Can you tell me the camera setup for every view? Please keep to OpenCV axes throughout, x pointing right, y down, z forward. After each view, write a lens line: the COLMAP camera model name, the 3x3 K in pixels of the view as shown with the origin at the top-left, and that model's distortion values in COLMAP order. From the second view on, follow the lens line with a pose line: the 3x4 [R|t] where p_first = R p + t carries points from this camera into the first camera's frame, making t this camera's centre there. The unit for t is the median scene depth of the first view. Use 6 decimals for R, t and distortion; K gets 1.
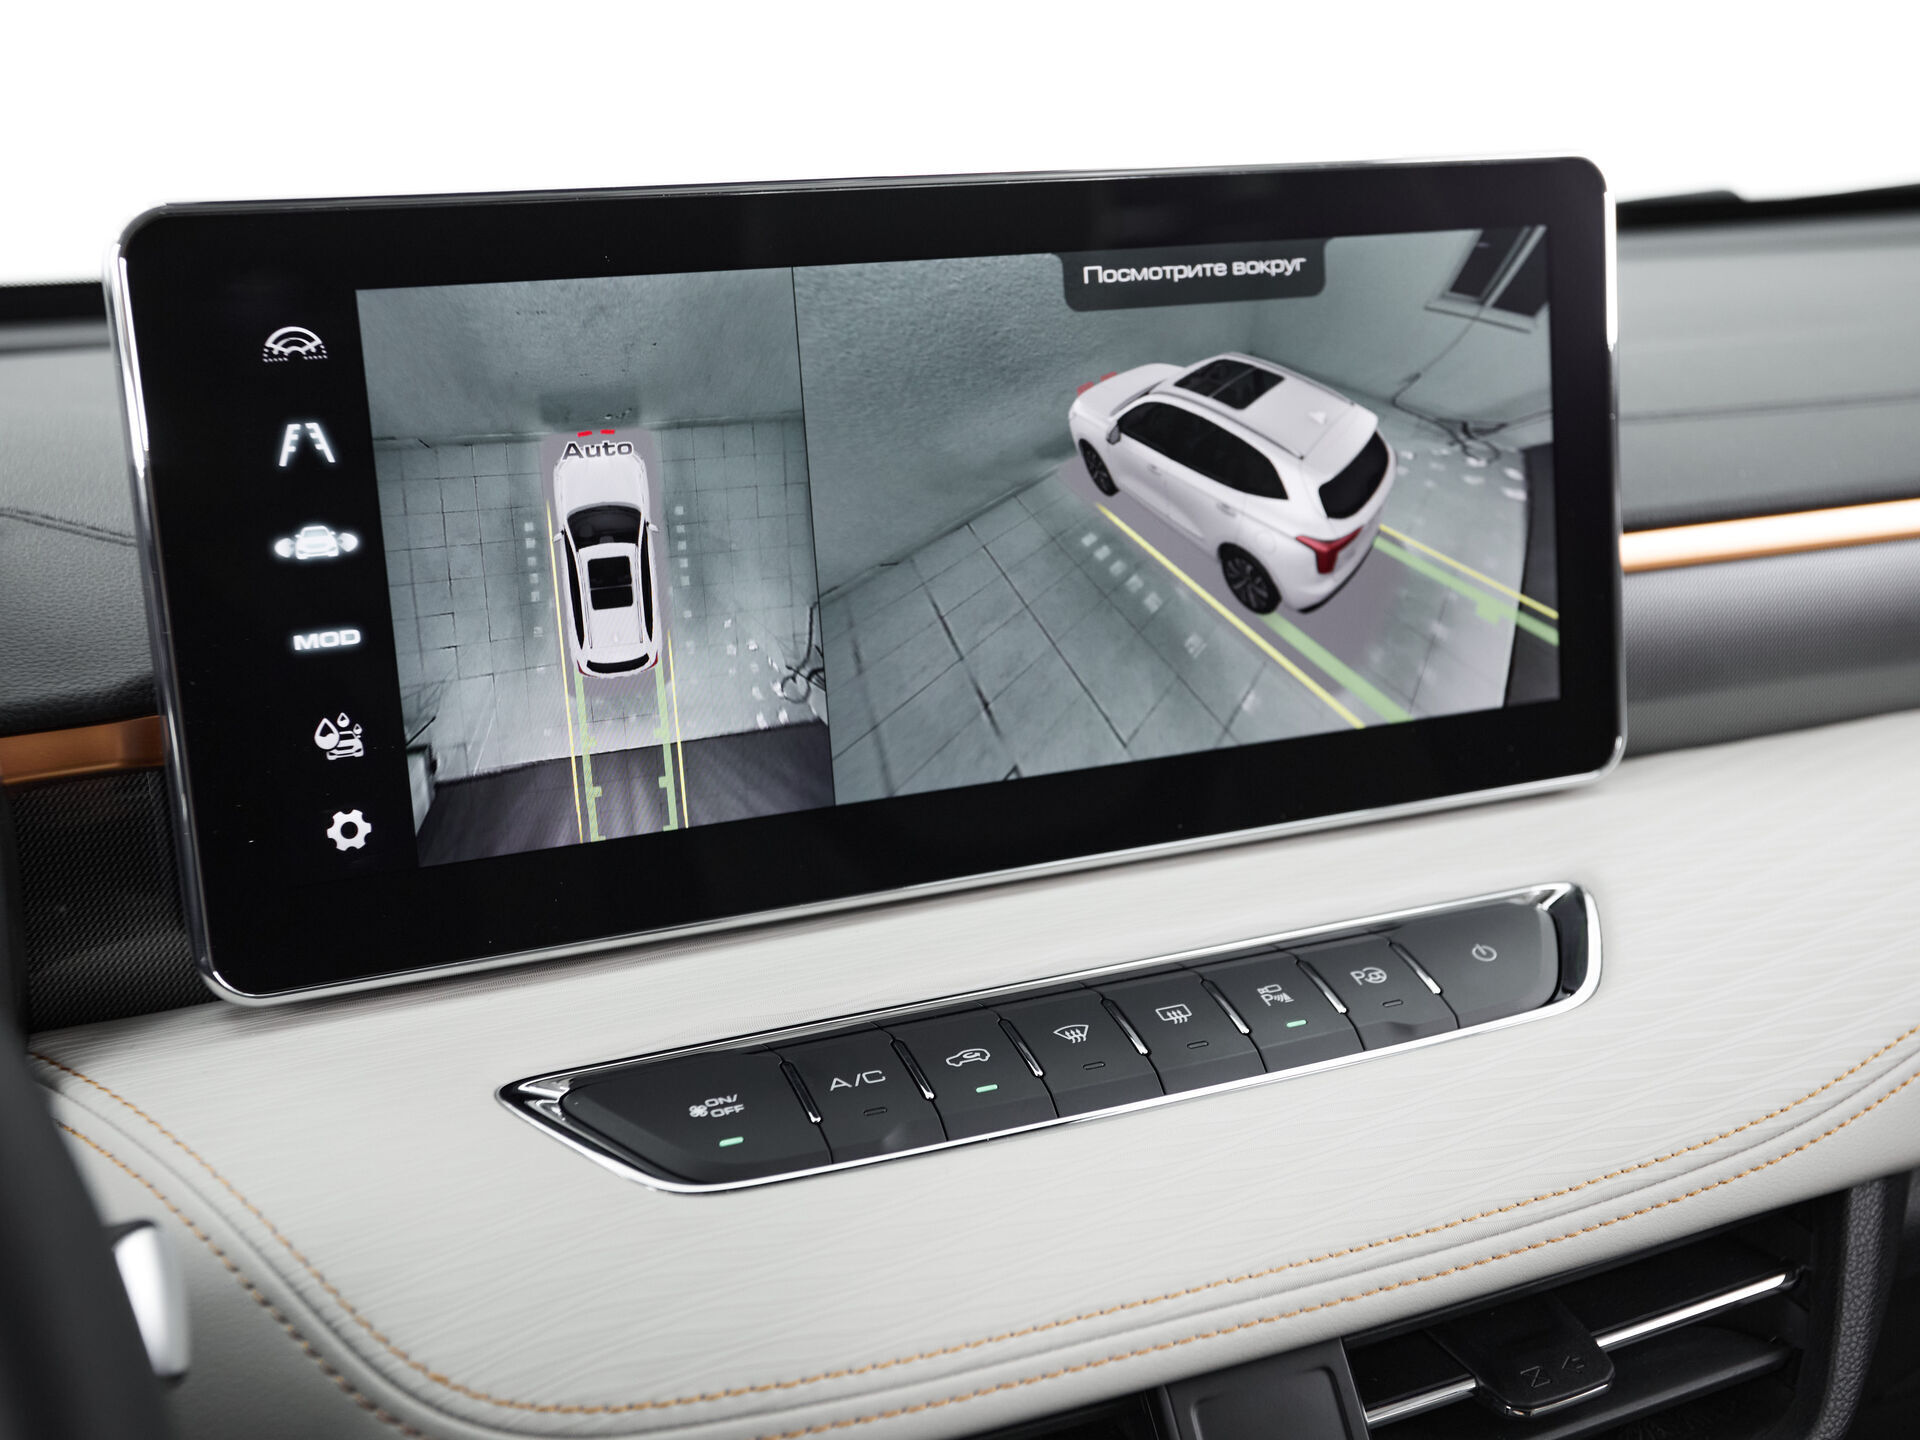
lens RADIAL K [[2384.6, 0, 1034.1], [0, 2384.6, 713.5], [0, 0, 1]] dist [0.021759, 0.094215]
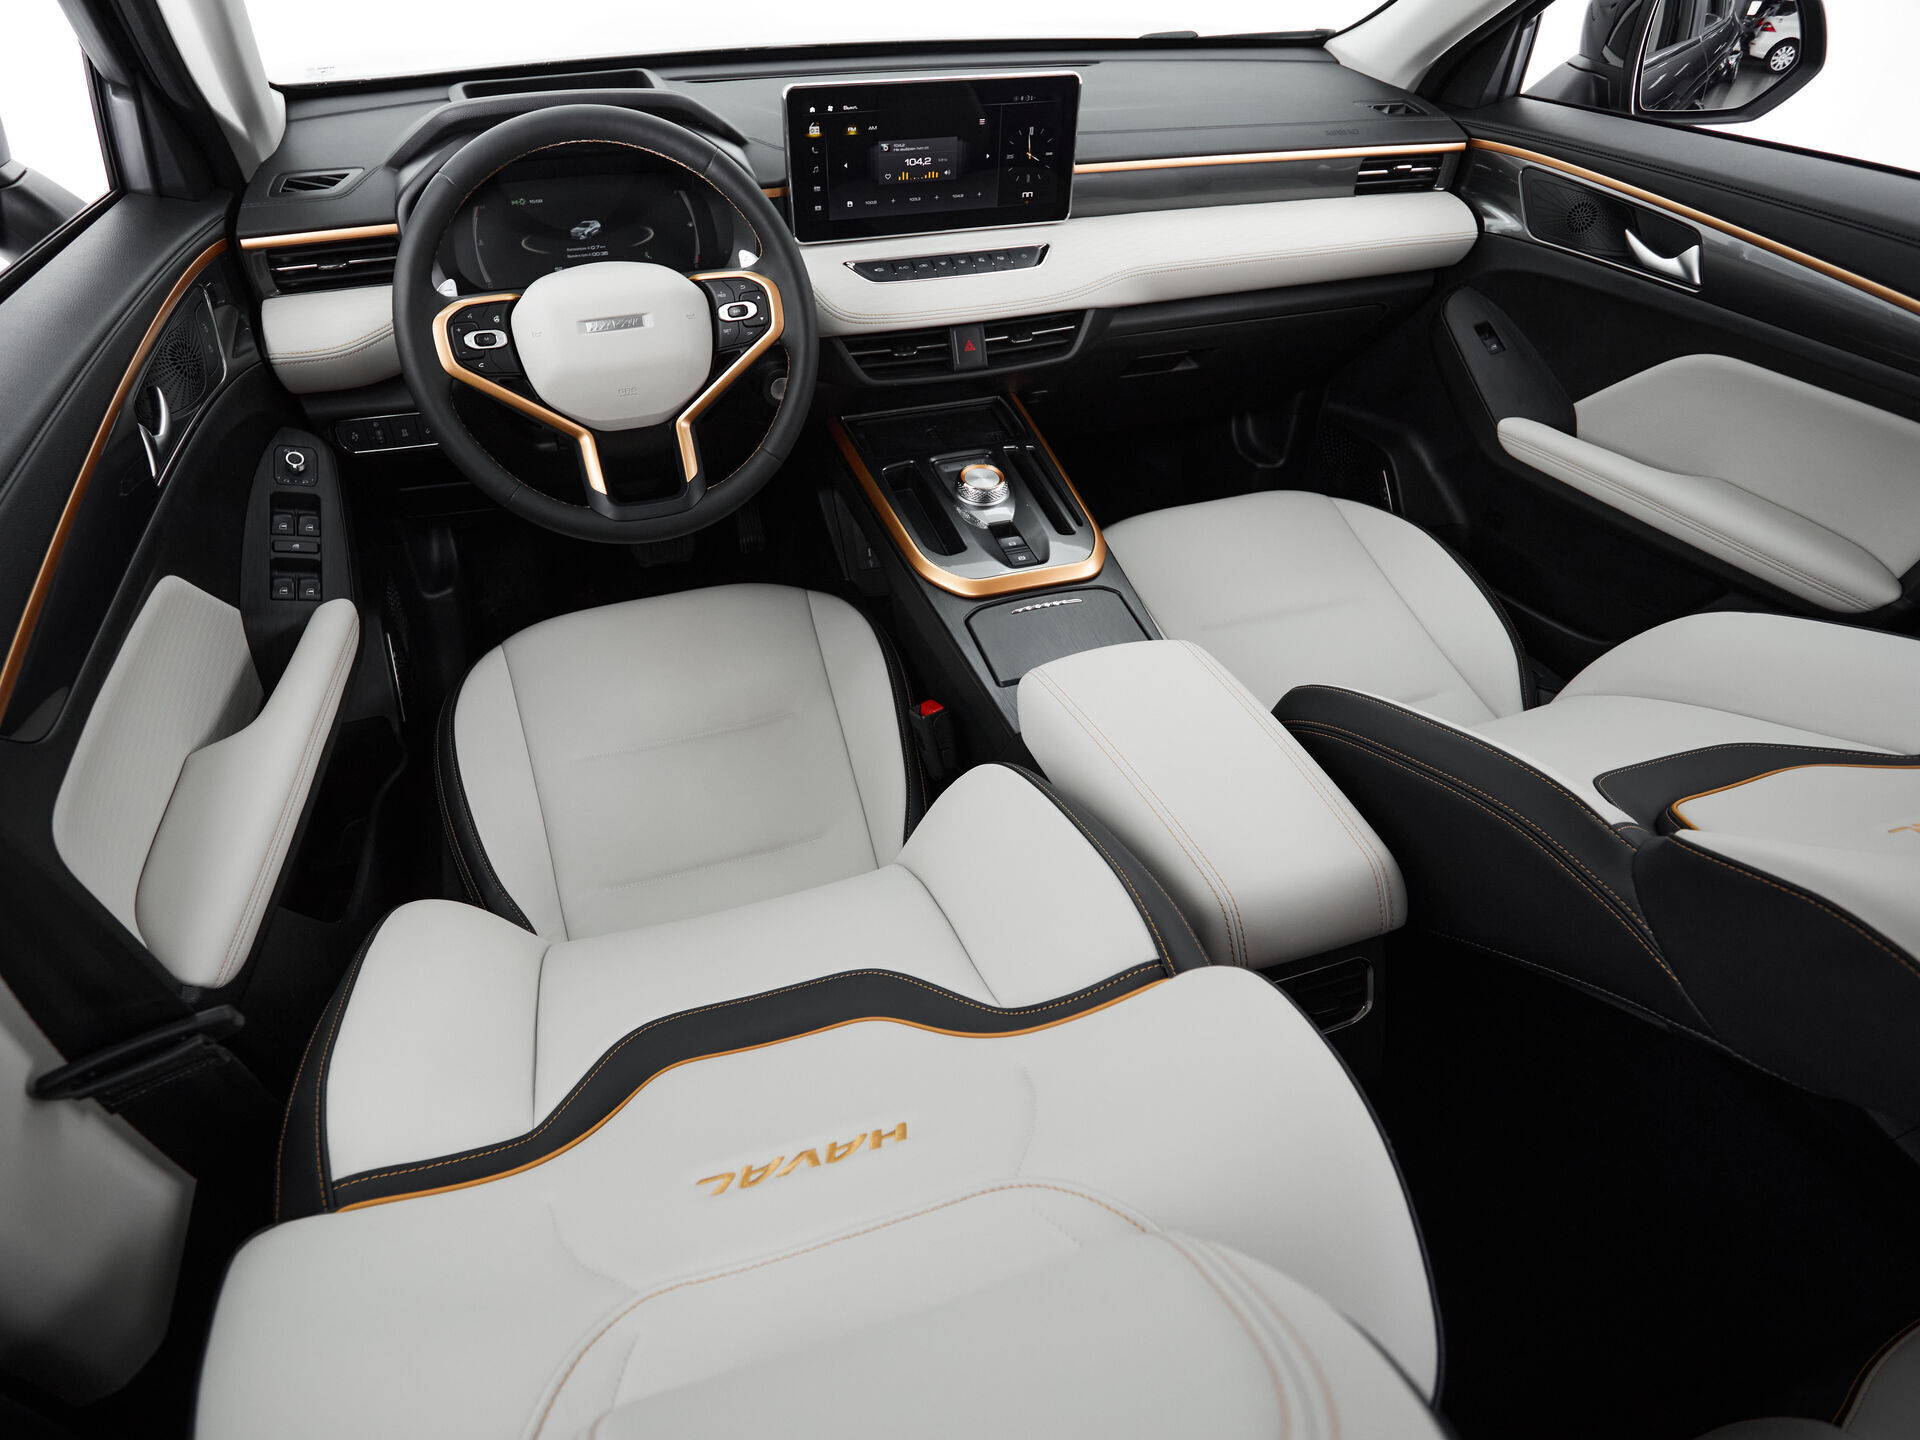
lens RADIAL K [[1042.1, 0, 899.4], [0, 1042.1, 724.6], [0, 0, 1]] dist [-0.002308, -0.000324]
pose [[0.990352, 0.118962, -0.071065, 0.210233], [-0.070989, 0.875982, 0.477091, -0.073551], [0.119007, -0.467443, 0.875976, -1.608723]]
